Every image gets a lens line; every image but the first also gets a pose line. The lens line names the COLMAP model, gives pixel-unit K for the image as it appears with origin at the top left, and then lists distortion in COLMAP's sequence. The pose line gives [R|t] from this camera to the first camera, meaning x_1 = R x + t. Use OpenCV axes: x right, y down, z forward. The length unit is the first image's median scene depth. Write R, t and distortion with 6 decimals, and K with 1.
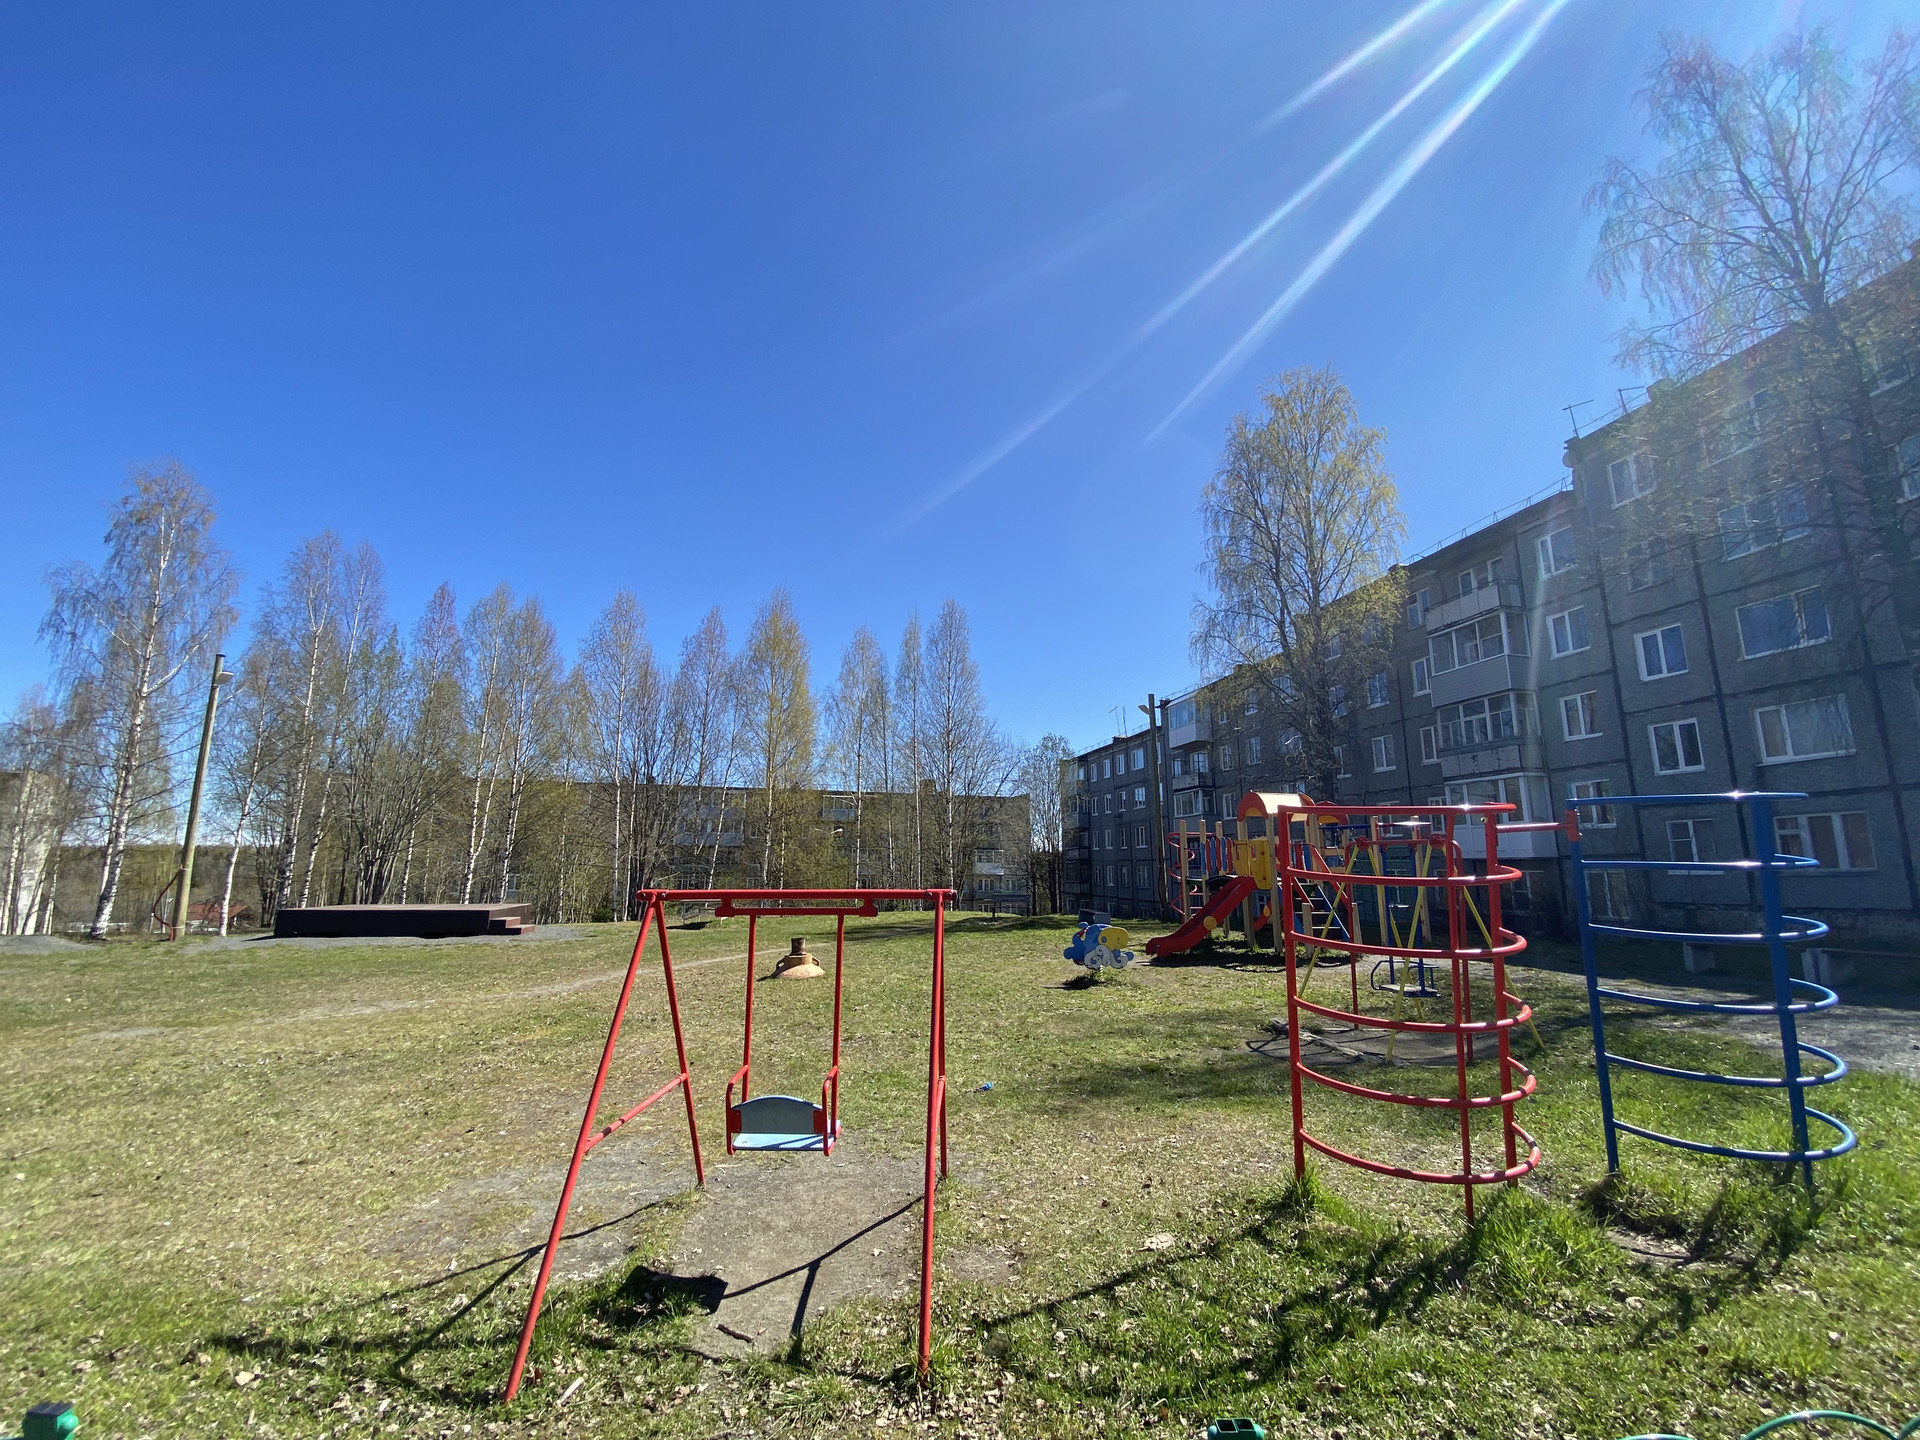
lens RADIAL K [[770.8, 0, 960.0], [0, 770.8, 720.0], [0, 0, 1]] dist [-0.000534, -0.000148]
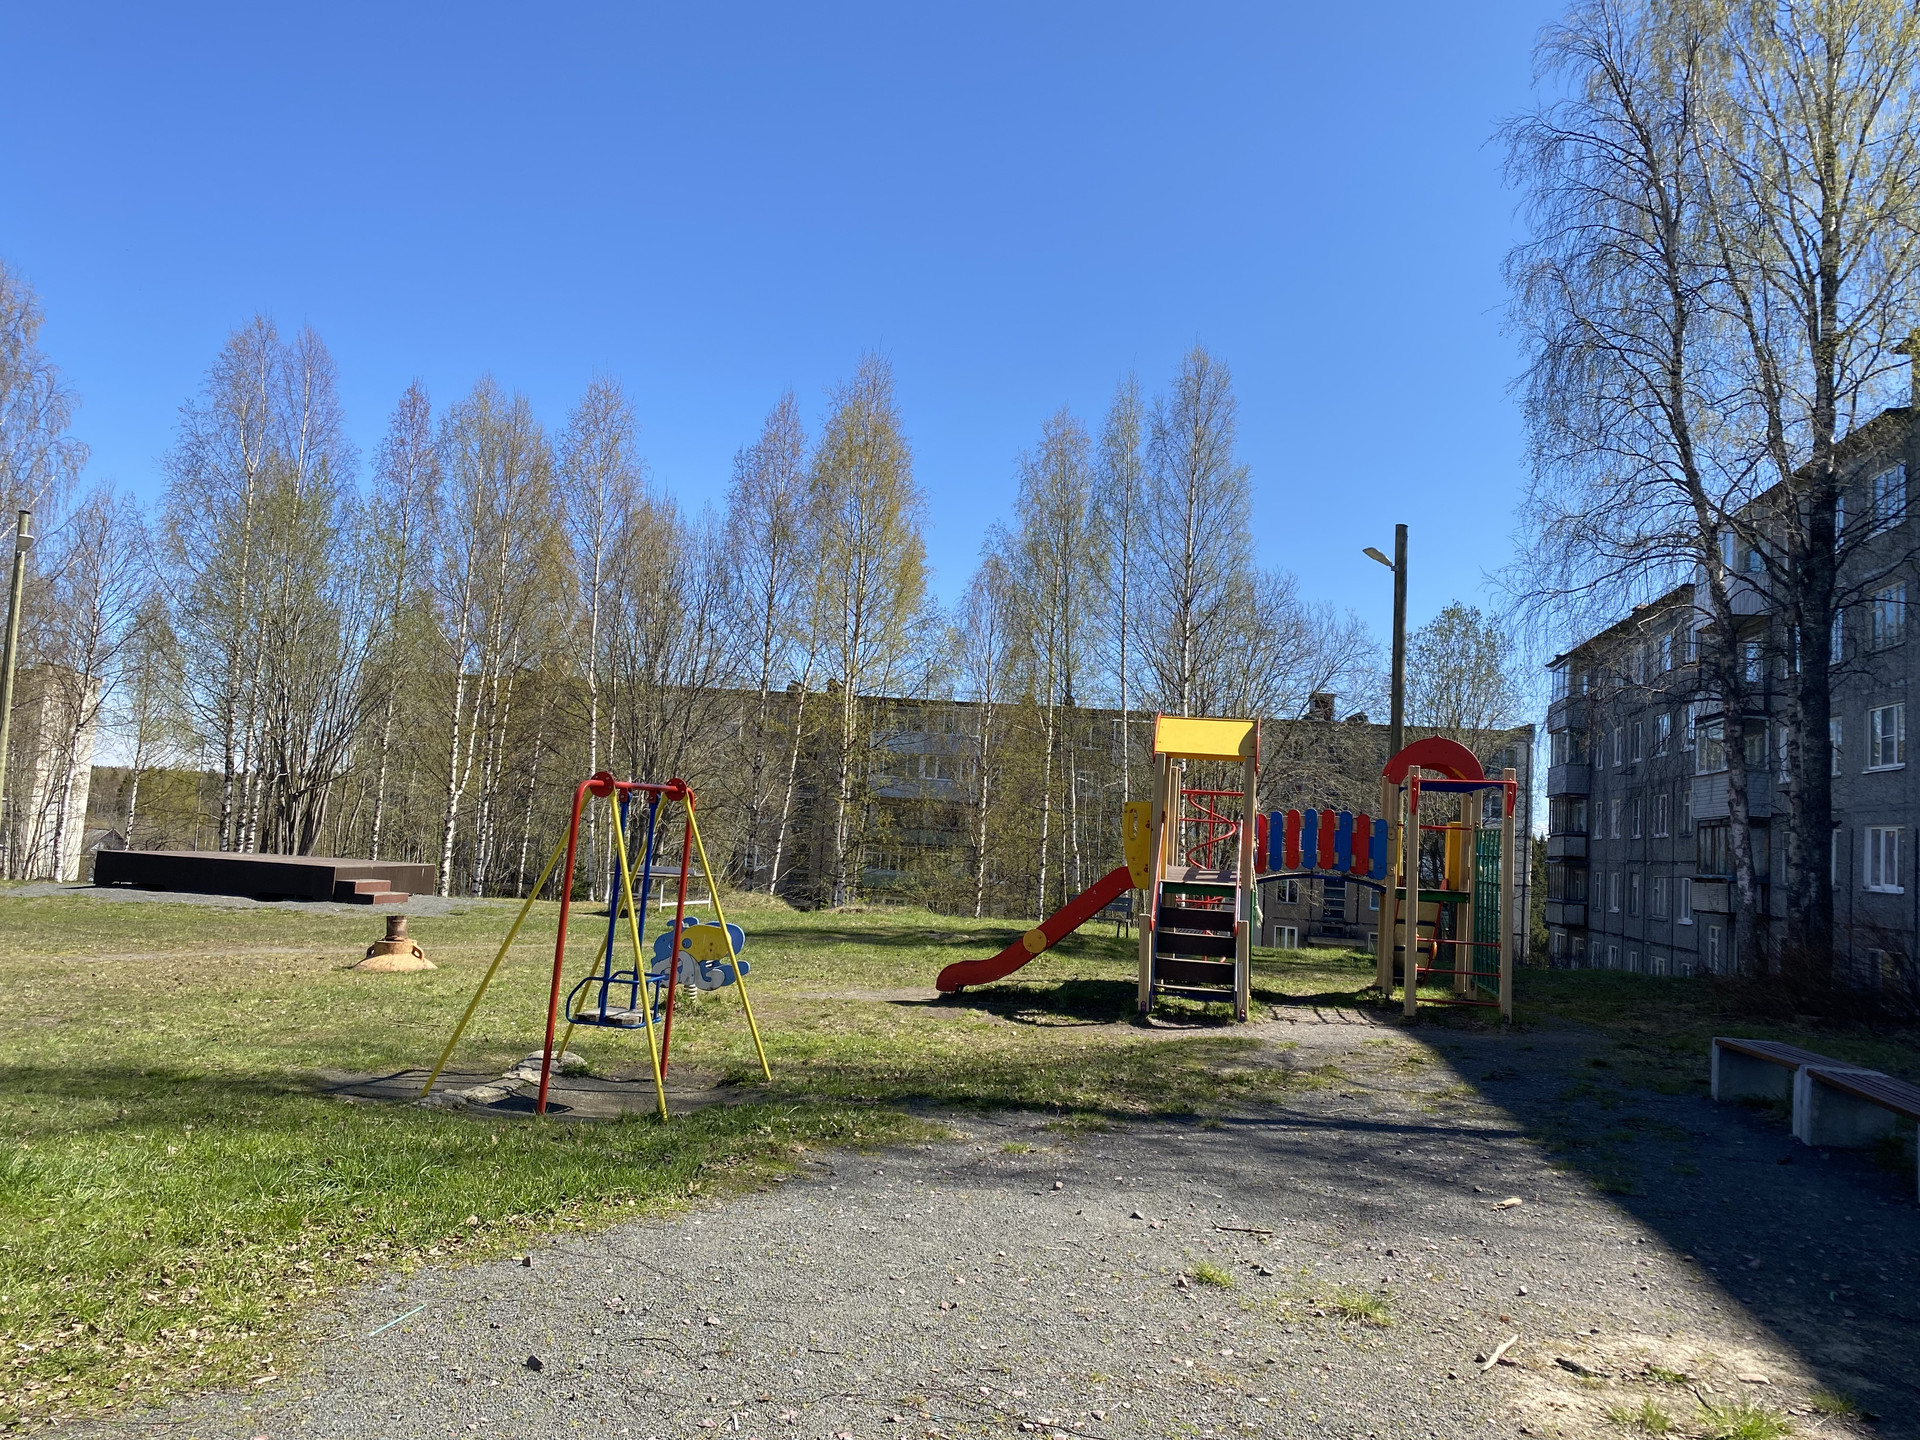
lens RADIAL K [[1446.8, 0, 960.0], [0, 1446.8, 720.0], [0, 0, 1]] dist [0.035947, -0.000114]
pose [[0.923479, 0.019636, -0.383145, 0.254206], [0.017965, 0.995380, 0.094314, -0.000506], [0.383228, -0.093980, 0.918860, 0.008975]]
